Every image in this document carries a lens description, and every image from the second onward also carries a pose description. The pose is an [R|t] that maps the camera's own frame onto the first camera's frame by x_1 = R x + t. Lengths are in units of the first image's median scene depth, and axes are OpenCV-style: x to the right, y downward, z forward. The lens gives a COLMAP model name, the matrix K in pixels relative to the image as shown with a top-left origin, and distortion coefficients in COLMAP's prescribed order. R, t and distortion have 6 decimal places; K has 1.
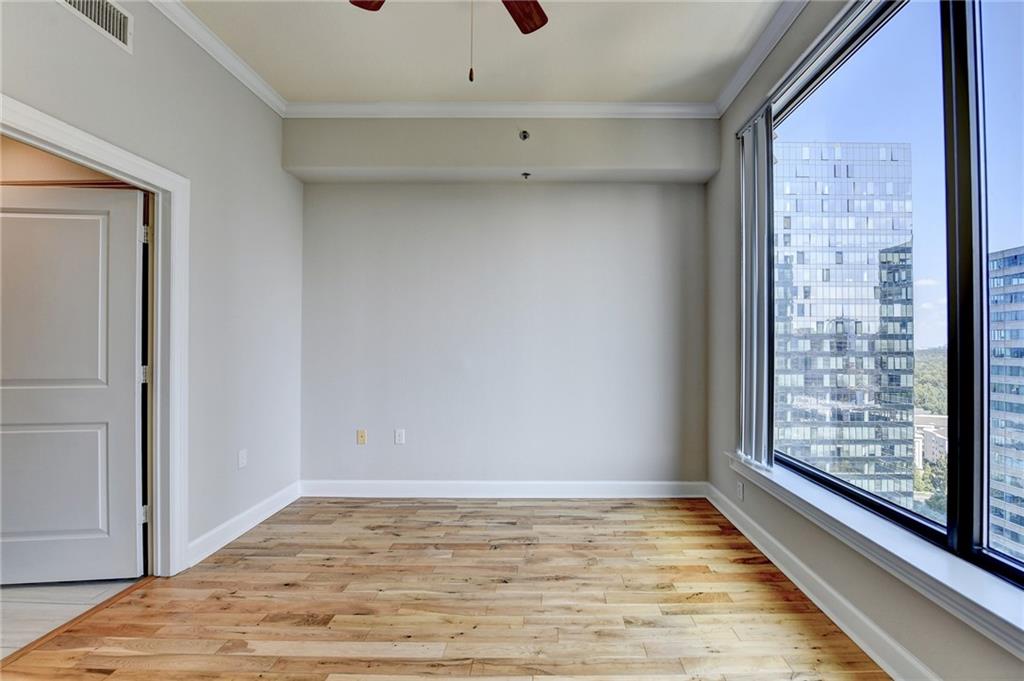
lens RADIAL K [[463.1, 0, 551.2], [0, 463.1, 341.2], [0, 0, 1]] dist [-0.017426, -0.001410]
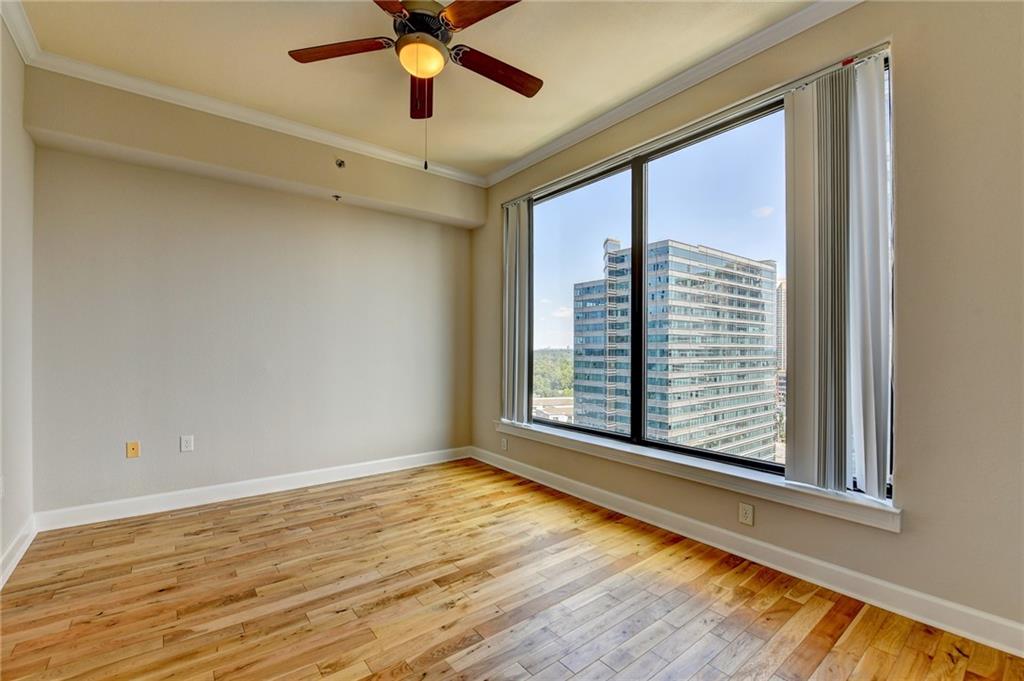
lens RADIAL K [[428.6, 0, 537.7], [0, 428.6, 344.0], [0, 0, 1]] dist [-0.001060, -0.007951]
pose [[0.779418, 0.006805, 0.626467, -0.414850], [-0.008541, 0.999963, -0.000236, -0.003130], [-0.626446, -0.005167, 0.779448, -0.167379]]
